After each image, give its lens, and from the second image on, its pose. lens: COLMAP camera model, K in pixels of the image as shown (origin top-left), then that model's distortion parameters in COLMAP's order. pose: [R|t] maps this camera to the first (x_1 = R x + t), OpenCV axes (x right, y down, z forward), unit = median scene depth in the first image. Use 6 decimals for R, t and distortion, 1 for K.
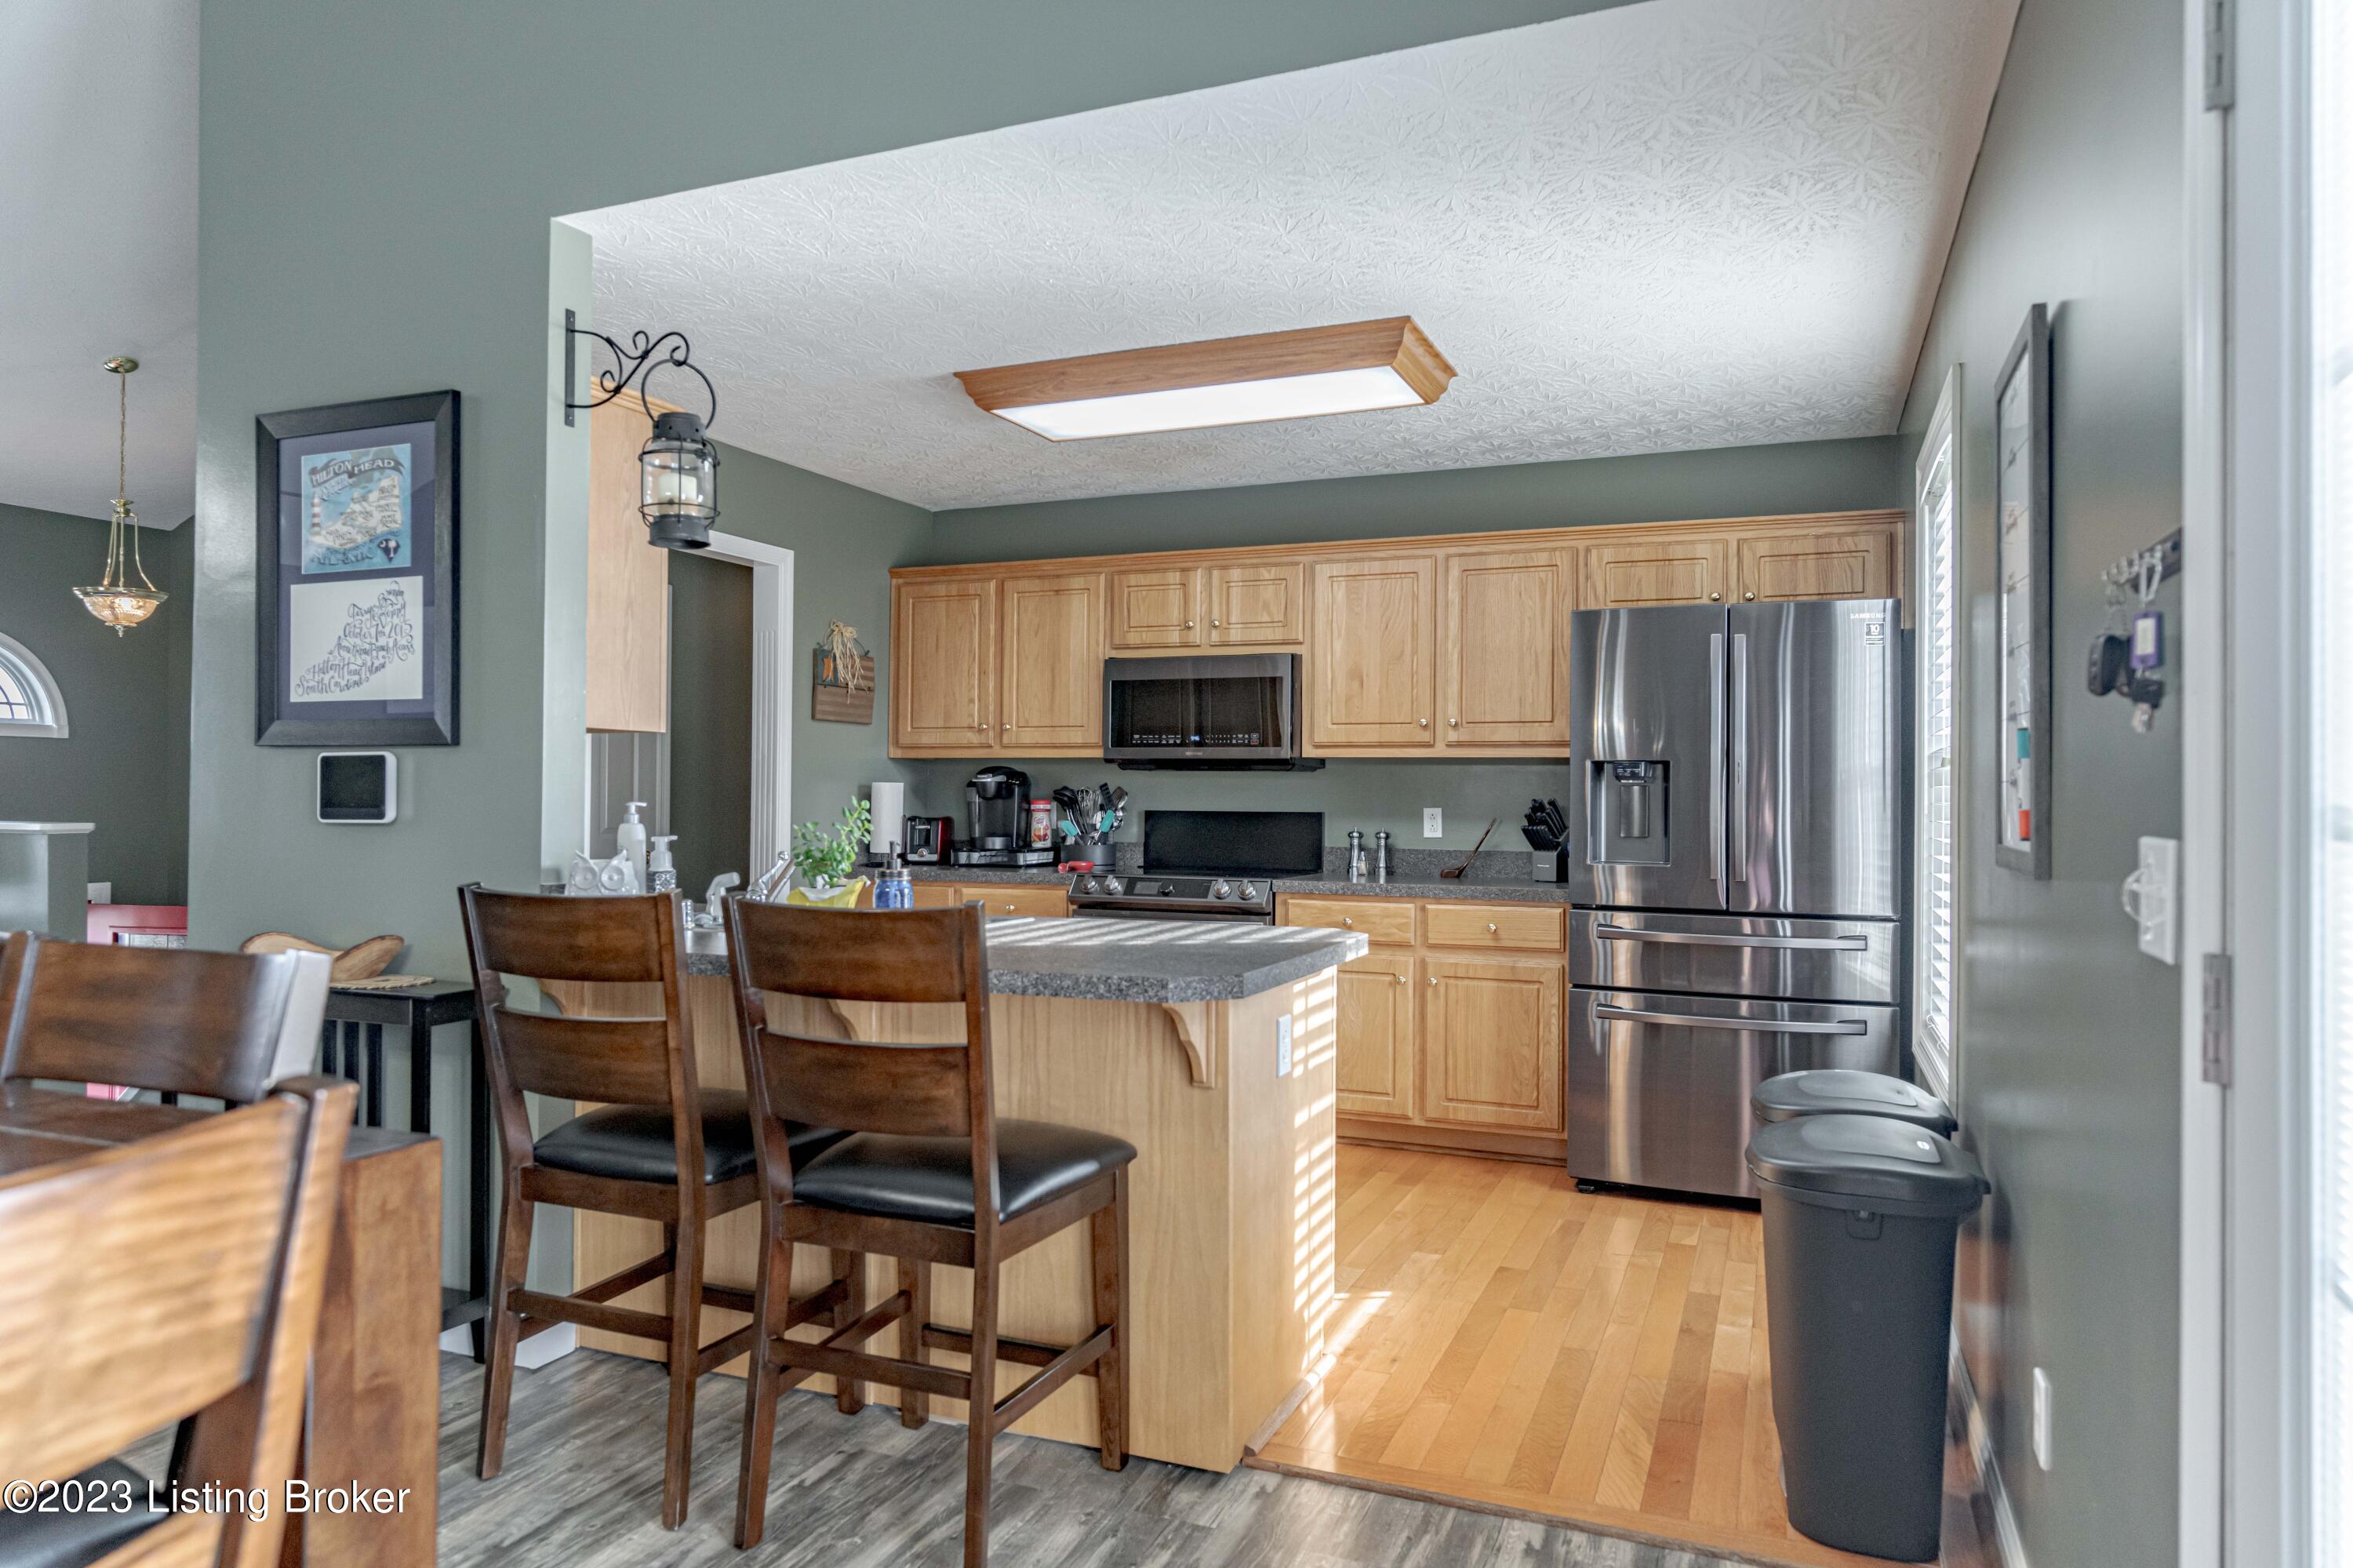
lens RADIAL K [[1468.2, 0, 1176.7], [0, 1468.2, 783.8], [0, 0, 1]] dist [0.000767, -0.000070]
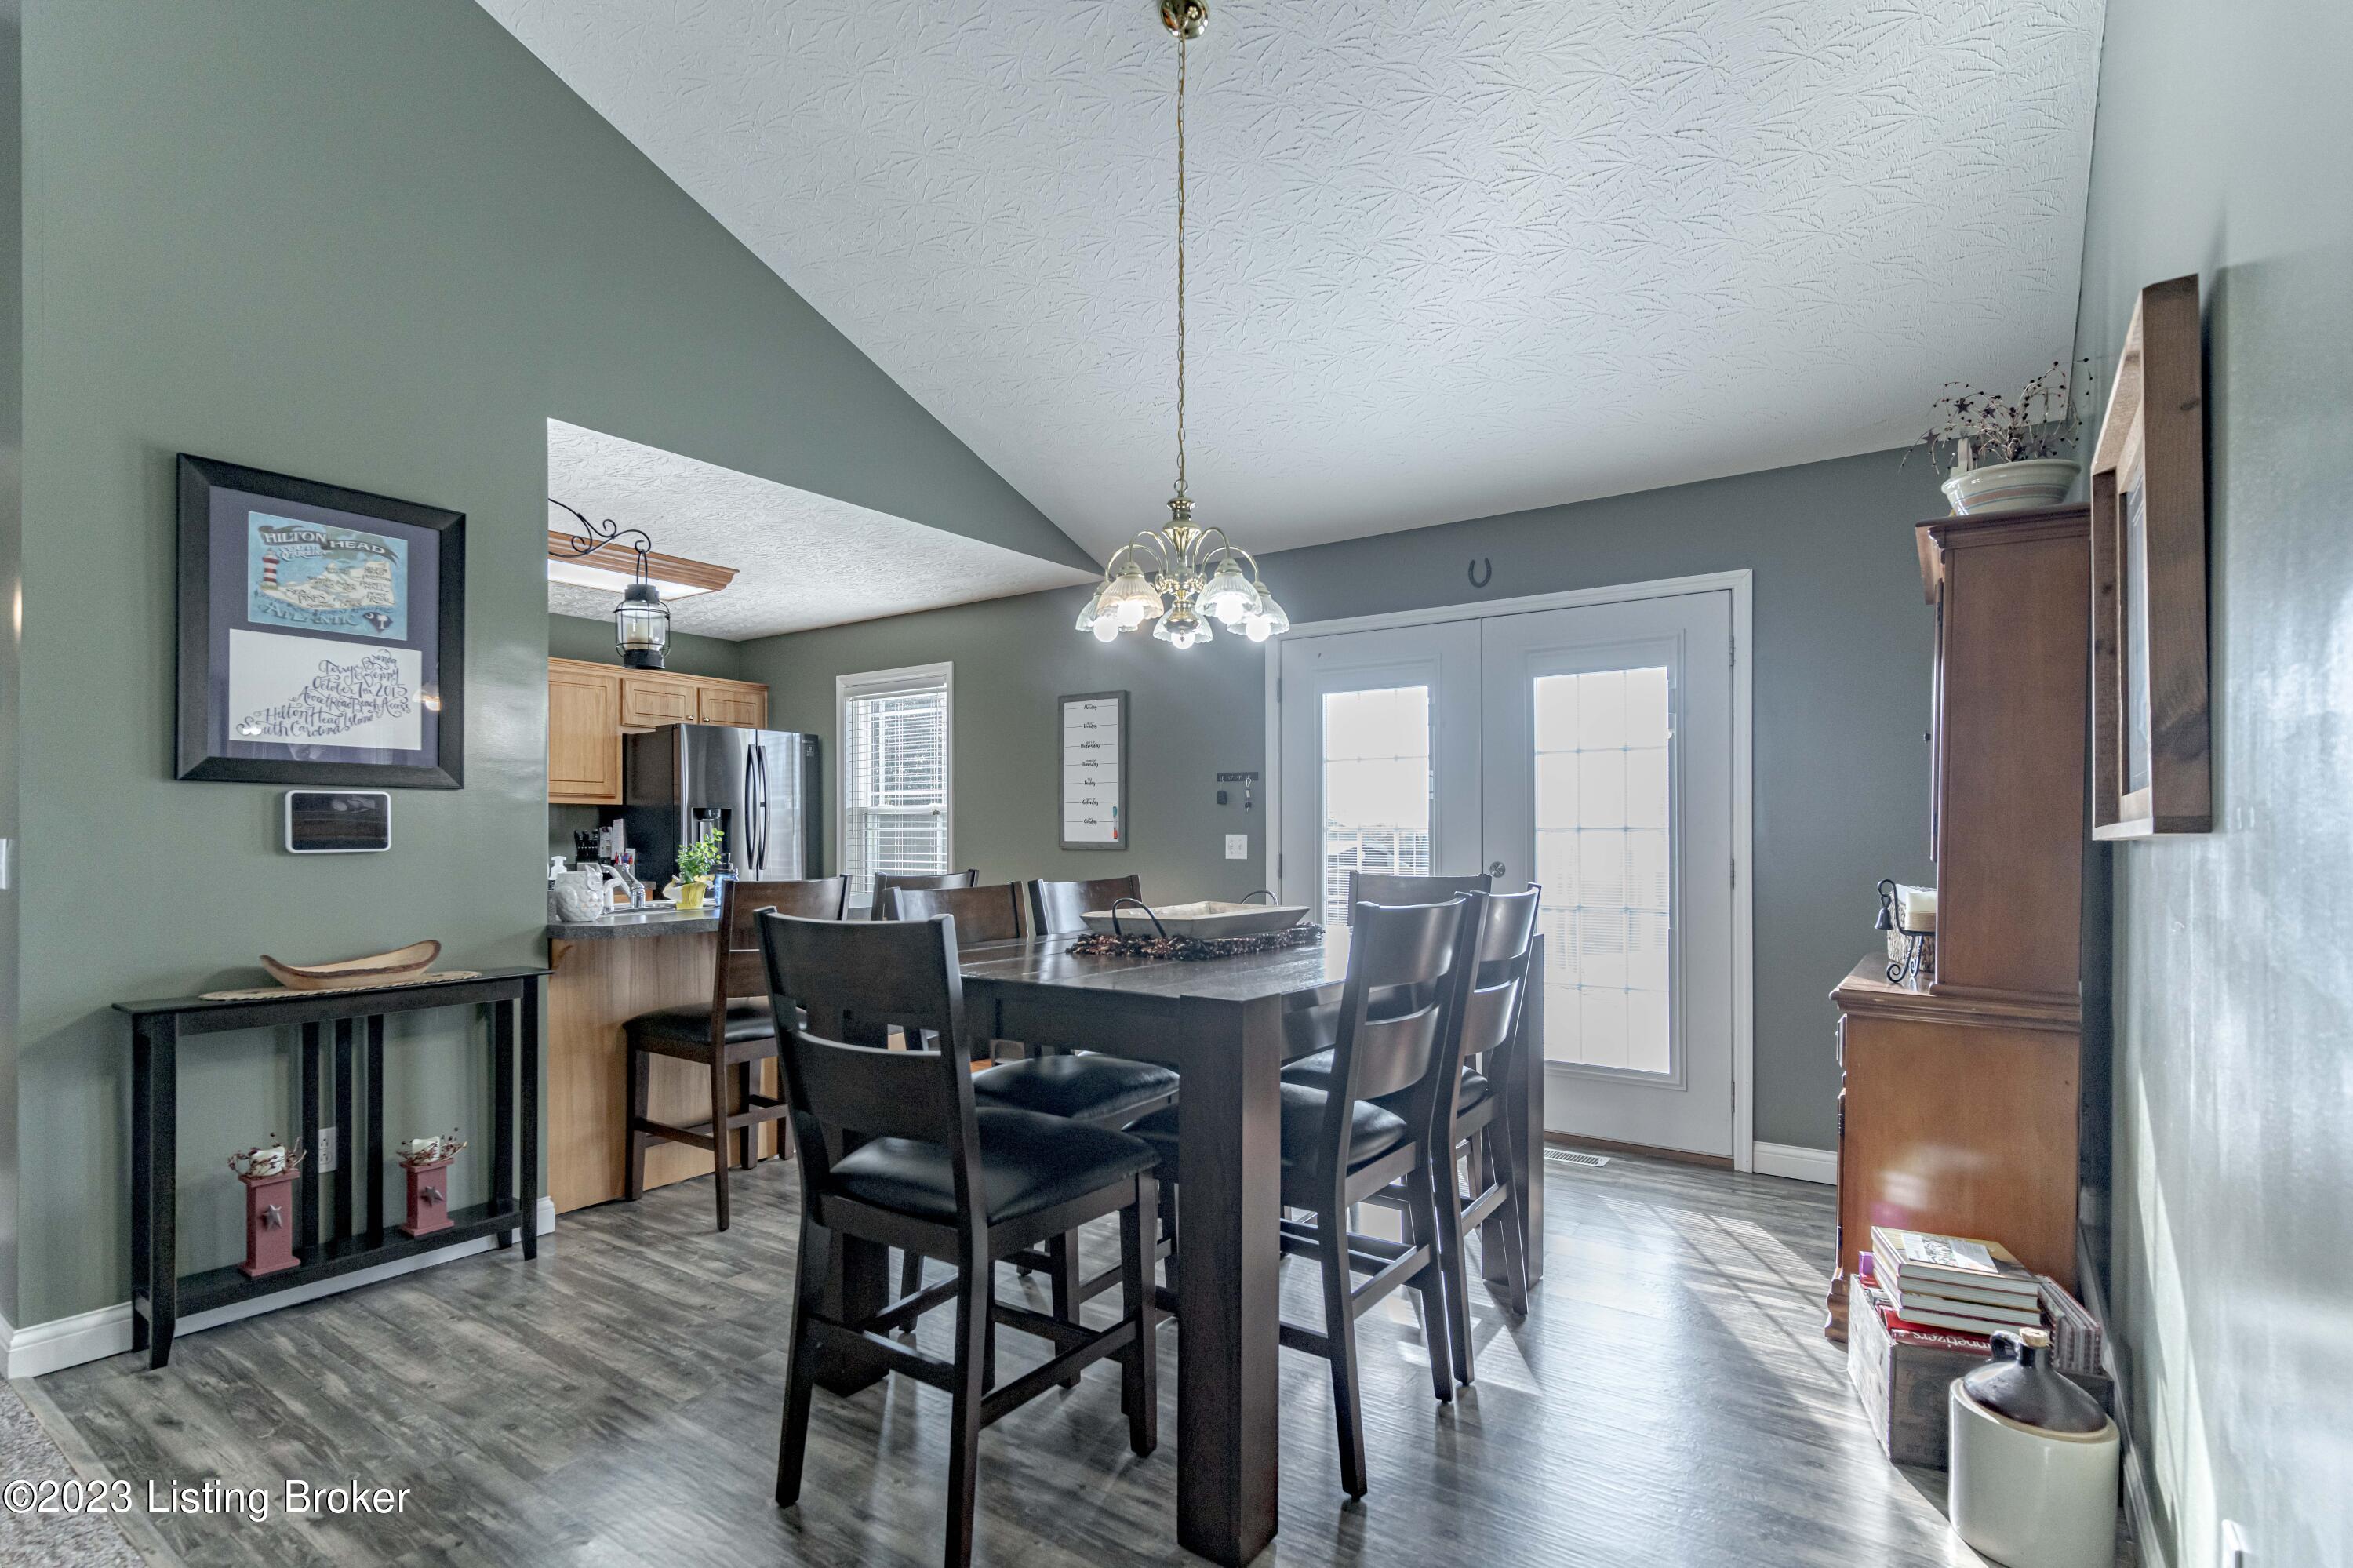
lens RADIAL K [[1146.1, 0, 1173.9], [0, 1146.1, 829.1], [0, 0, 1]] dist [-0.001301, 0.000852]
pose [[0.209483, -0.002358, 0.977809, -1.303219], [-0.006050, 0.999975, 0.003707, 0.001344], [-0.977794, -0.006693, 0.209463, 0.170513]]
